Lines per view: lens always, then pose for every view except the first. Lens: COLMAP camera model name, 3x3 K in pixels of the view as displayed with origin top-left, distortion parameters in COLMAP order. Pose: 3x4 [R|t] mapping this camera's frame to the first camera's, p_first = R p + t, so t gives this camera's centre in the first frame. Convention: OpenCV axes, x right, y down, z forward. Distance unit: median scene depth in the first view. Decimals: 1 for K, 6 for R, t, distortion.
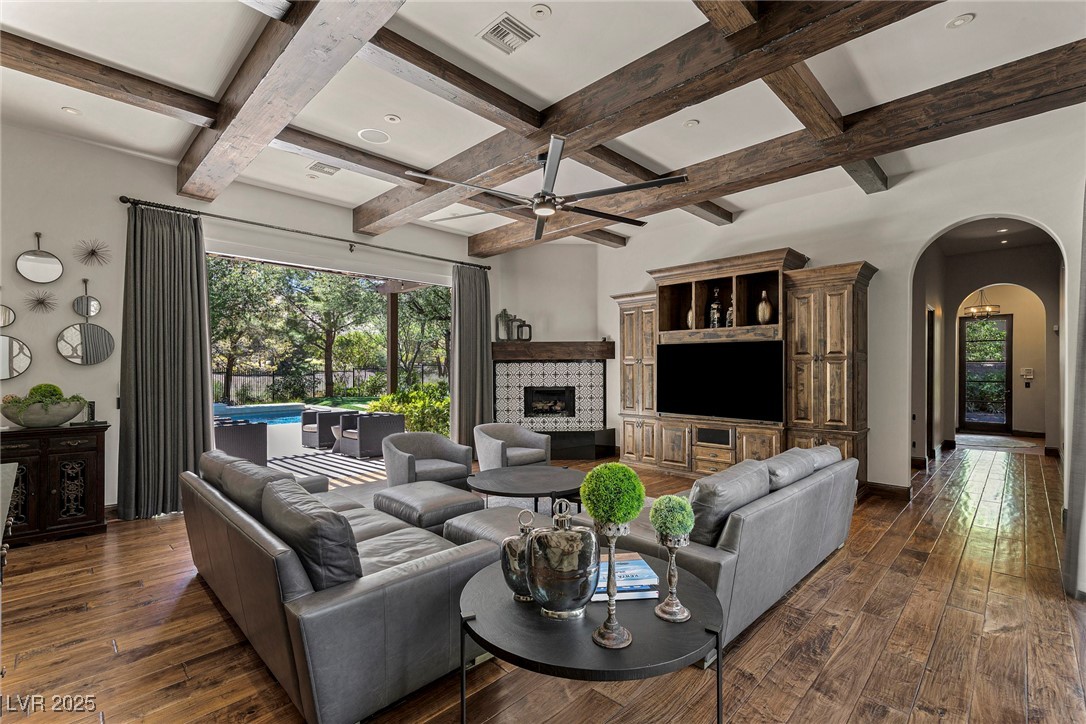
lens RADIAL K [[484.9, 0, 541.5], [0, 484.9, 372.0], [0, 0, 1]] dist [-0.000963, -0.000195]
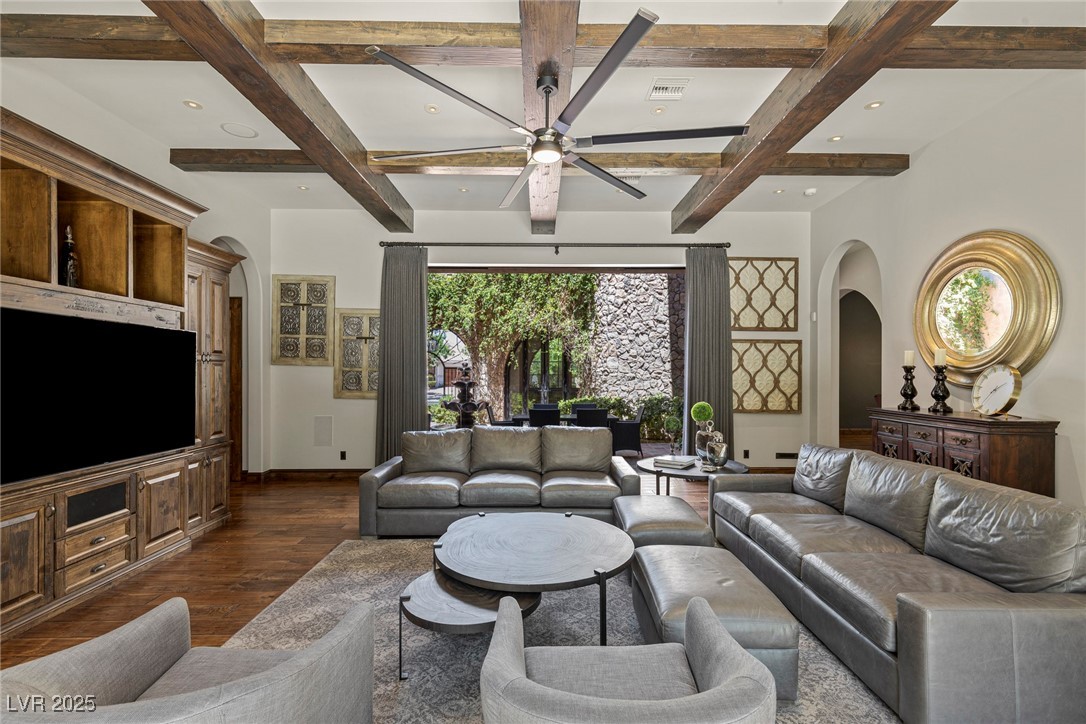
lens RADIAL K [[484.9, 0, 541.5], [0, 484.9, 372.0], [0, 0, 1]] dist [-0.000963, -0.000195]
pose [[-0.708309, -0.002561, 0.705898, -0.395611], [0.001737, 0.999984, 0.005371, -0.009870], [-0.705900, 0.005030, -0.708293, 1.189706]]
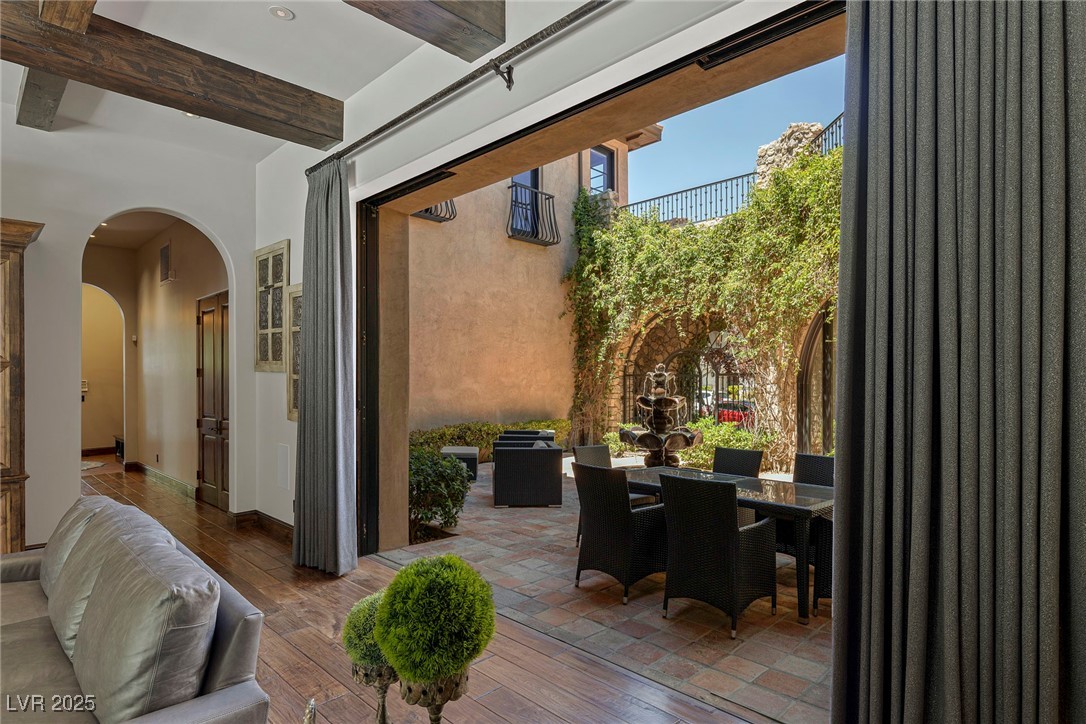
lens RADIAL K [[578.5, 0, 542.5], [0, 578.5, 381.8], [0, 0, 1]] dist [-0.000408, -0.000017]
pose [[-0.000065, -0.003207, 0.999995, -0.160712], [0.006976, 0.999971, 0.003207, -0.001977], [-0.999976, 0.006976, -0.000043, 0.298336]]
